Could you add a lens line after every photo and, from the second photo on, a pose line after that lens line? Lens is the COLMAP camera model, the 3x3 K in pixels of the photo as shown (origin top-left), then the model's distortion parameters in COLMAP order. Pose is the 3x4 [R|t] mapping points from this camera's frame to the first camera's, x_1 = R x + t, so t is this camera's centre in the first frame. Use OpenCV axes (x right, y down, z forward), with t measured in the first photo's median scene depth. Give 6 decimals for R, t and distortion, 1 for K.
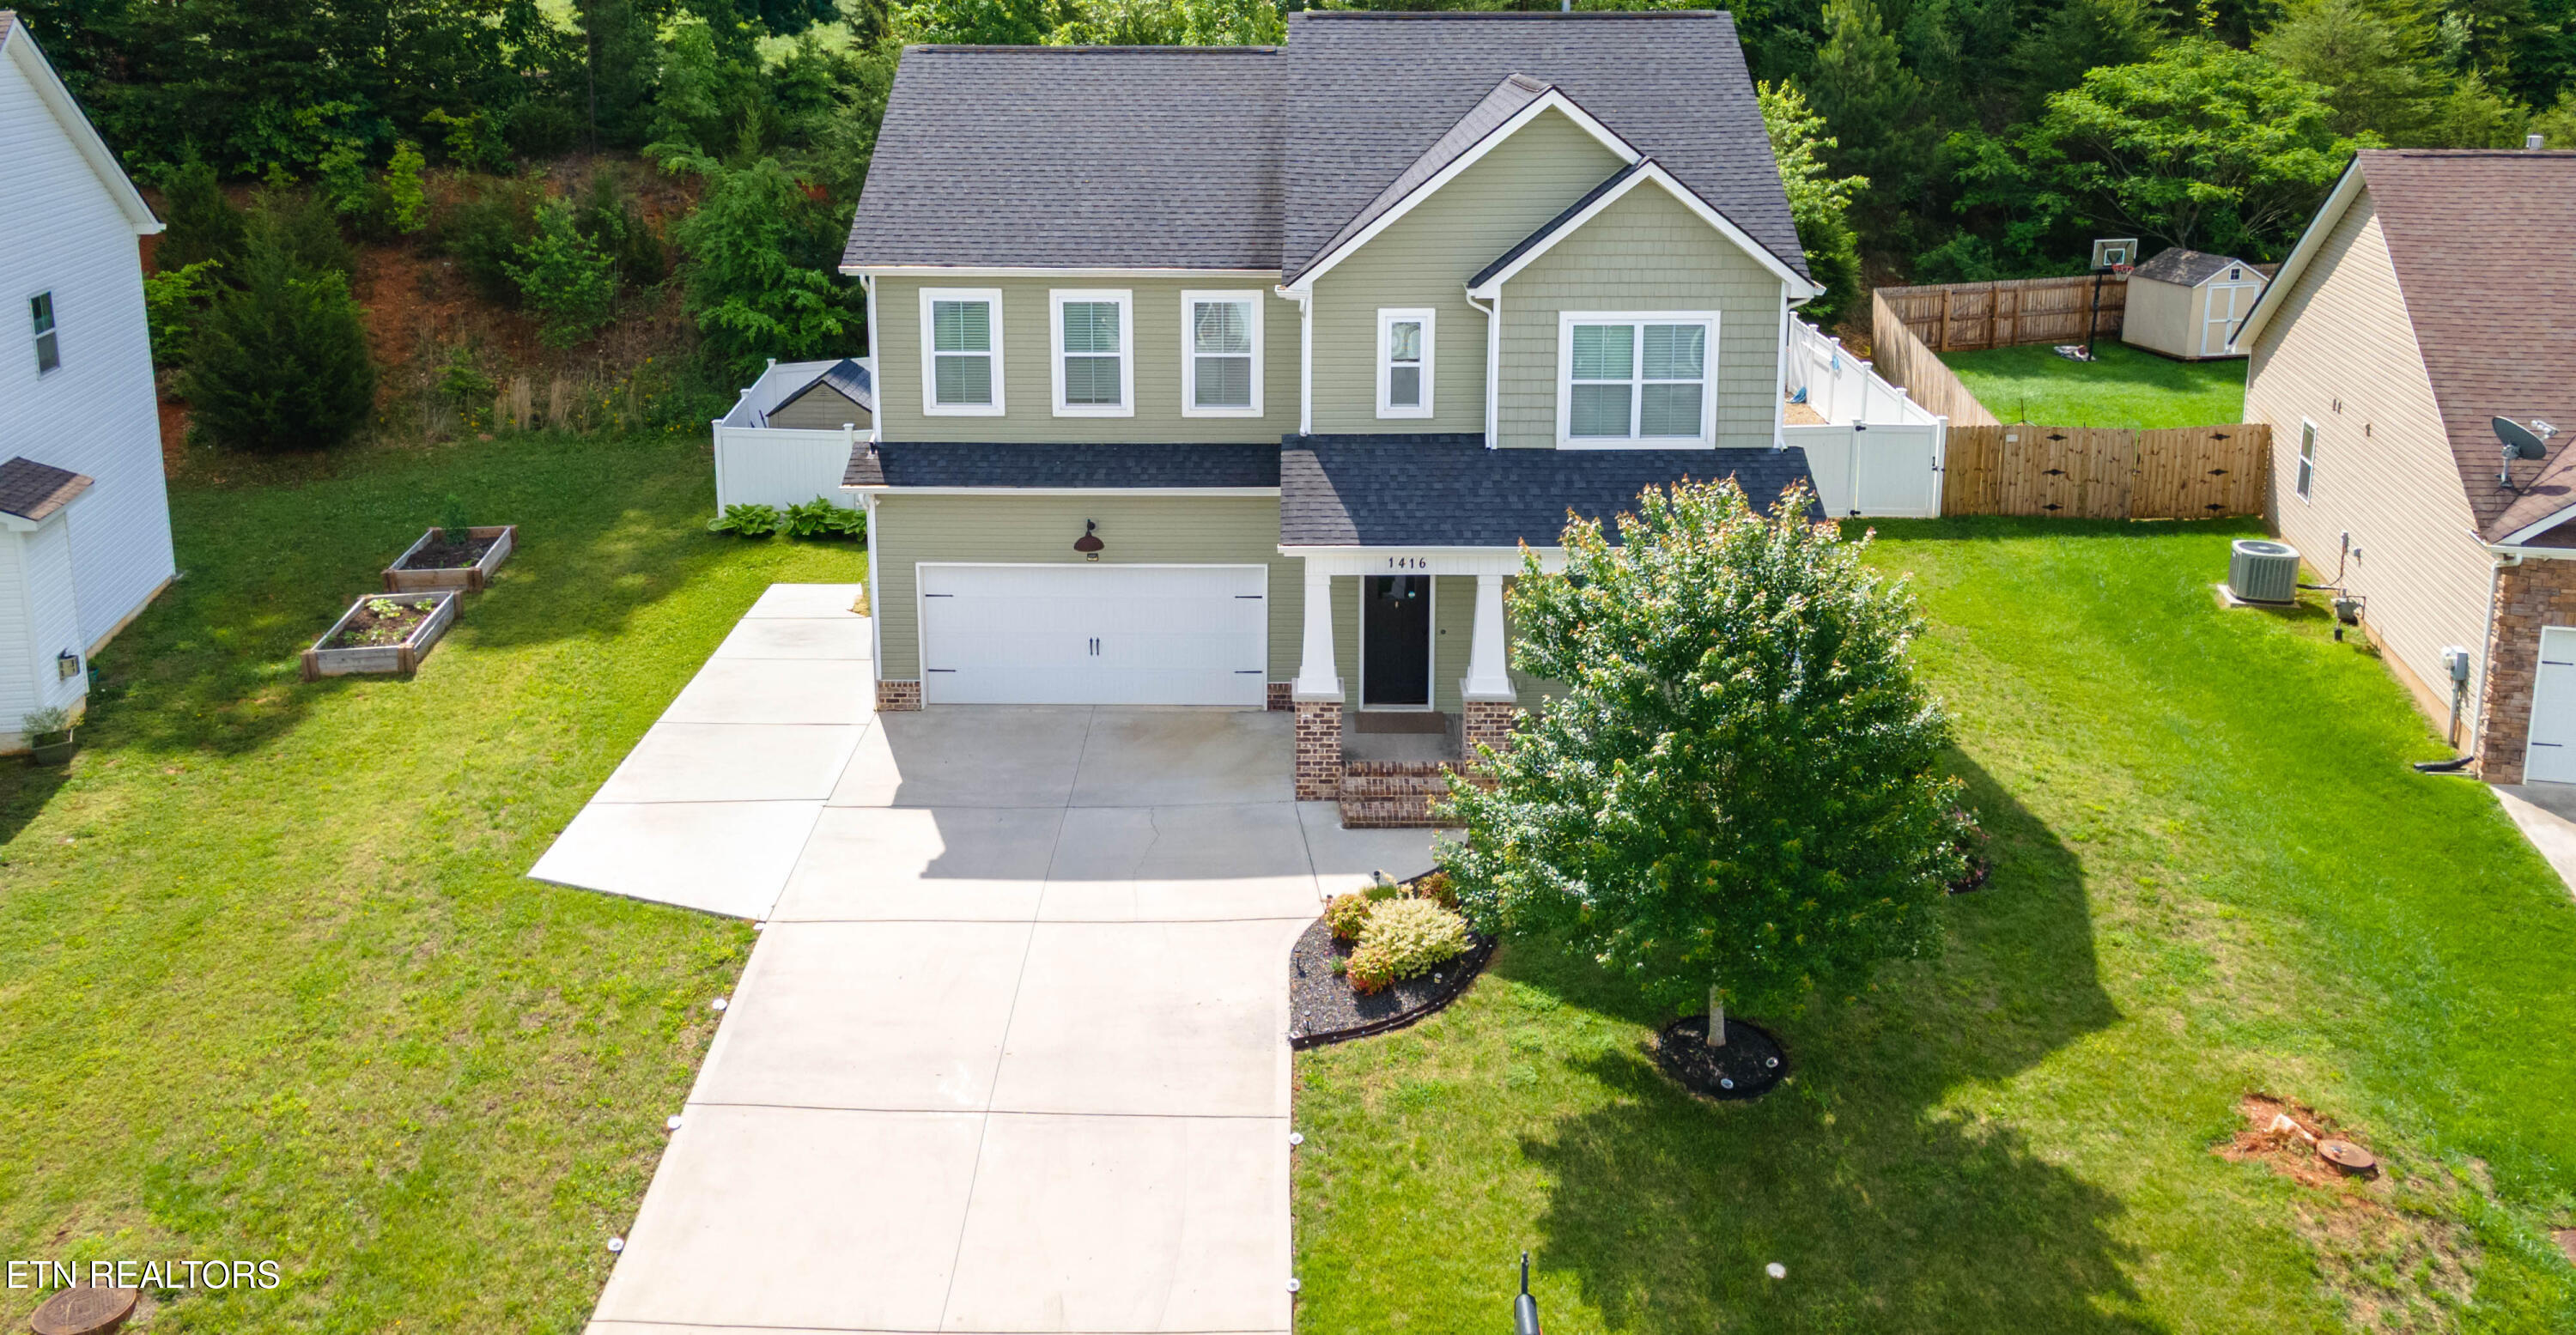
lens RADIAL K [[1936.8, 0, 1277.6], [0, 1936.8, 428.8], [0, 0, 1]] dist [0.021514, 0.000735]
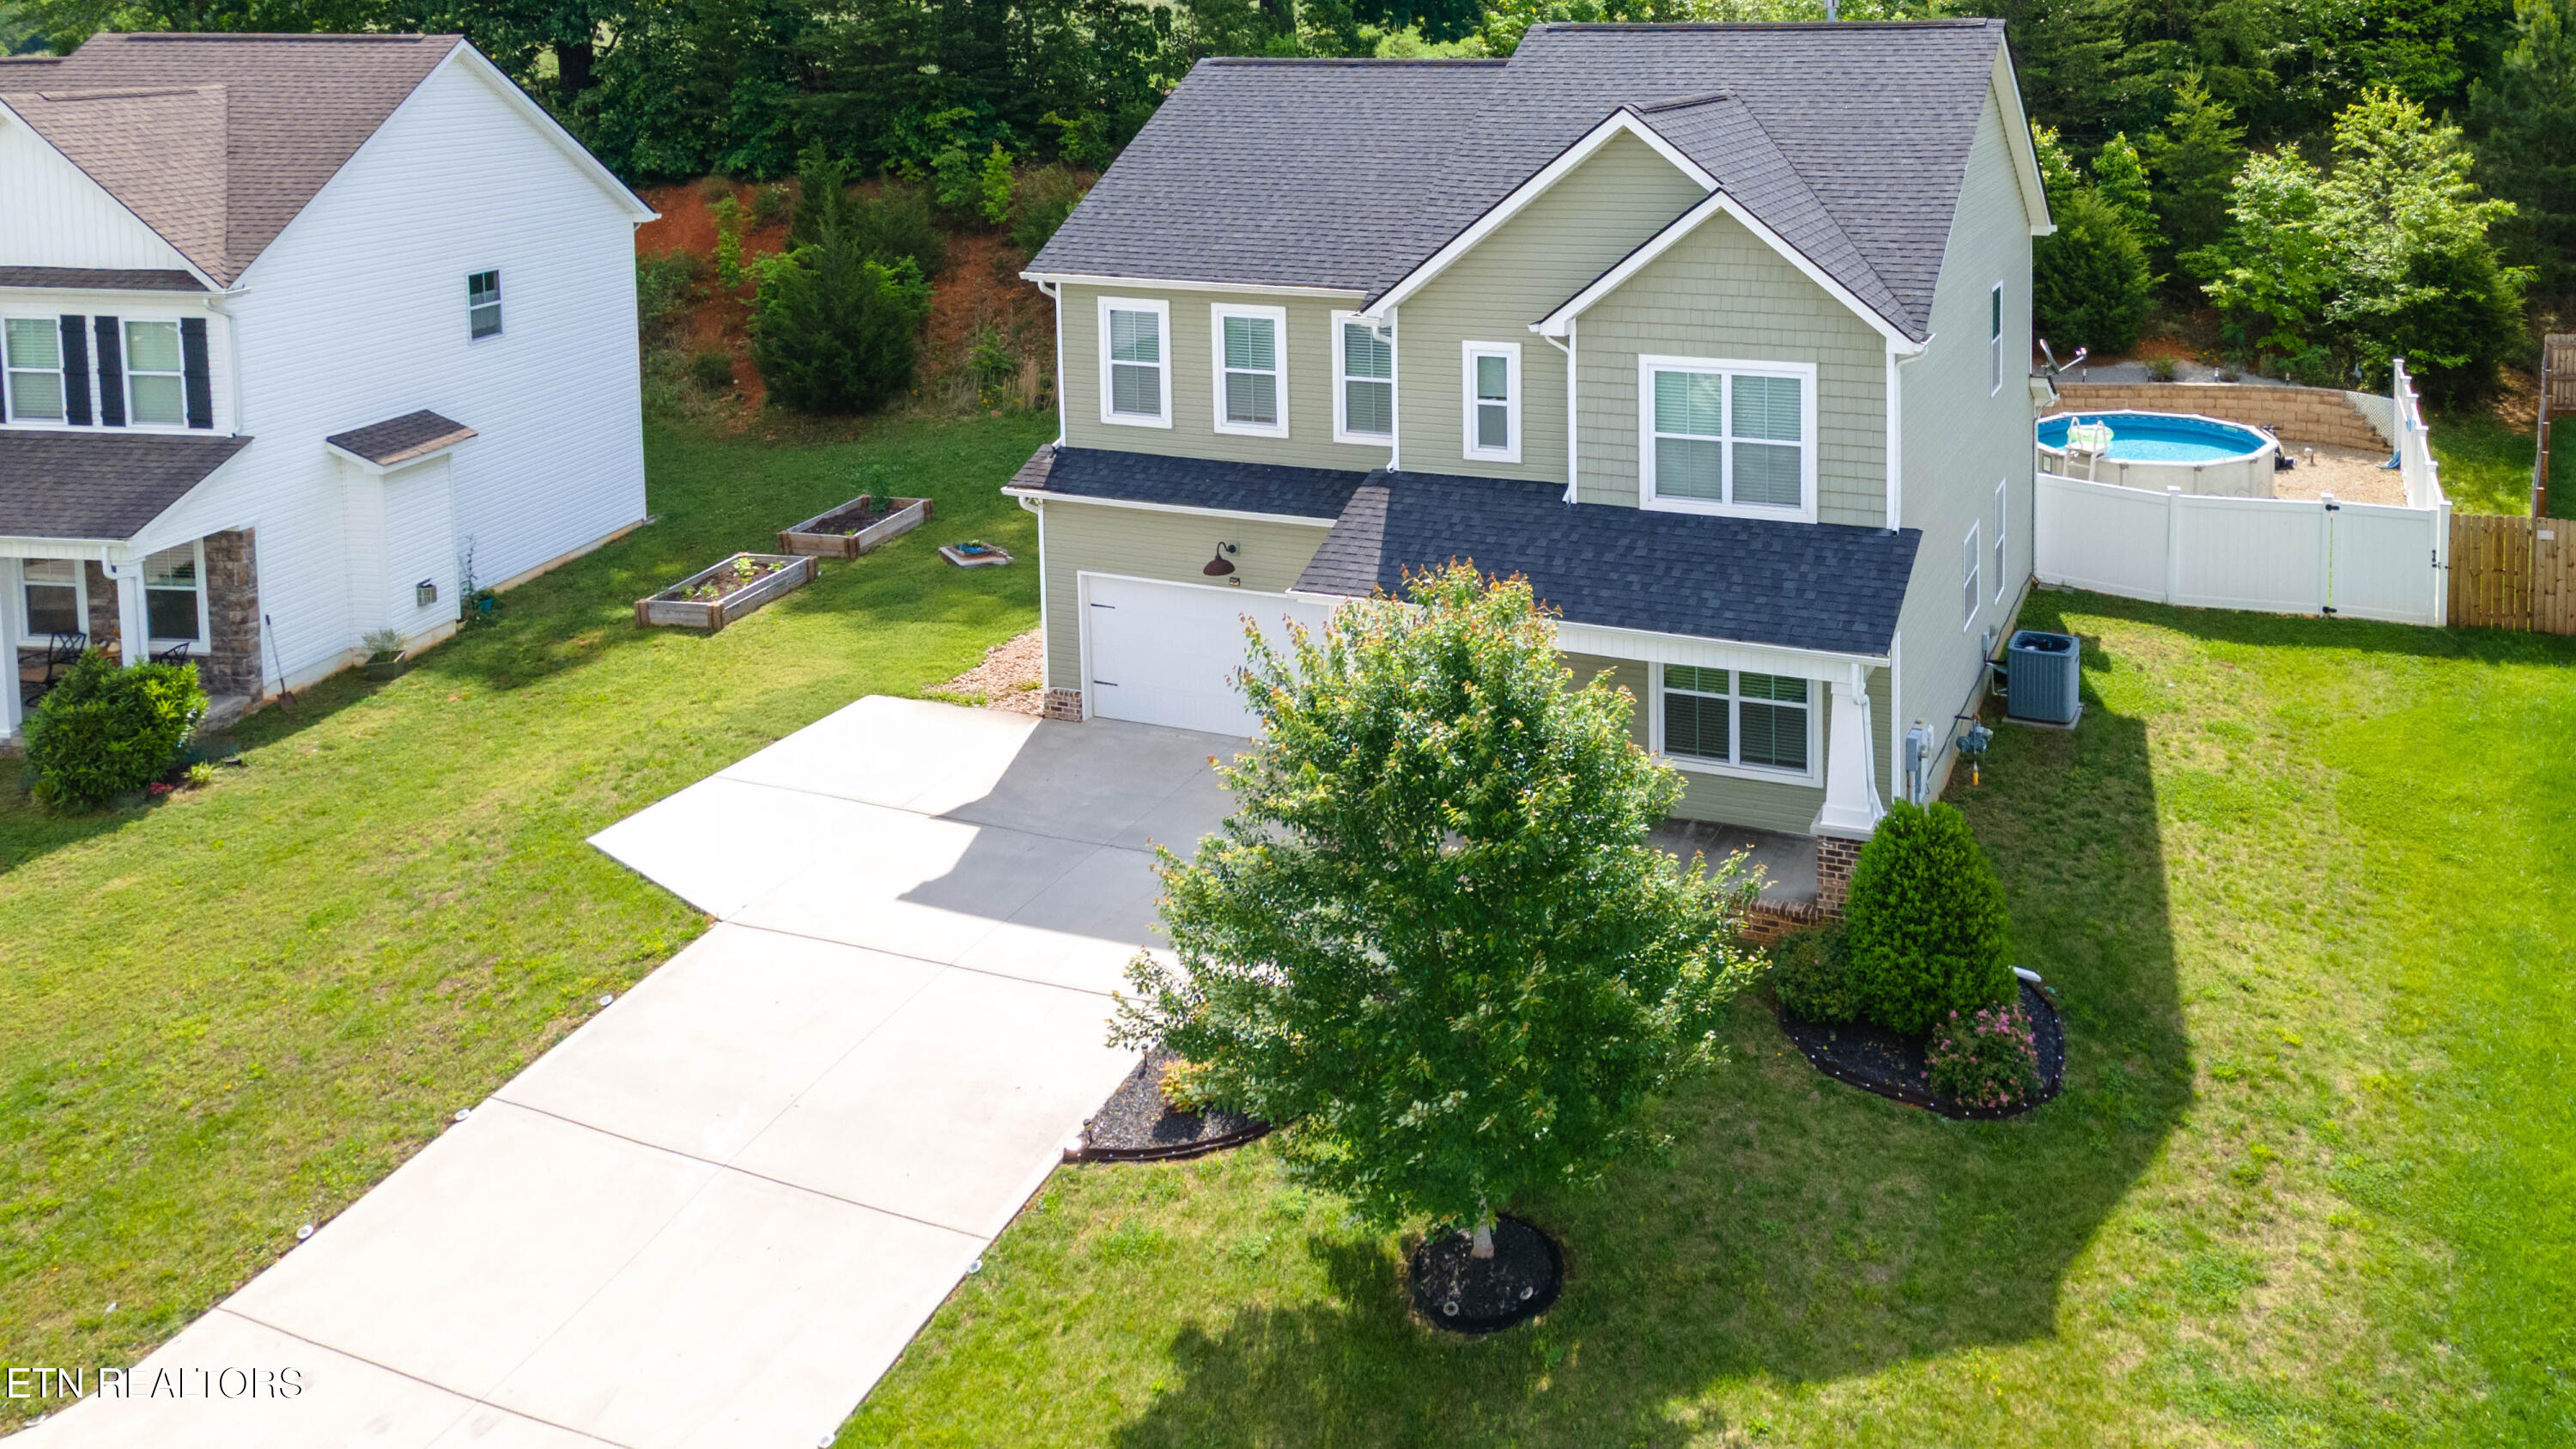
lens RADIAL K [[1924.5, 0, 1511.8], [0, 1924.5, 229.9], [0, 0, 1]] dist [0.019400, 0.000300]
pose [[0.935362, 0.030741, -0.352354, 0.395561], [-0.066341, 0.993783, -0.089409, -0.033795], [0.347415, 0.107006, 0.931586, 0.147106]]
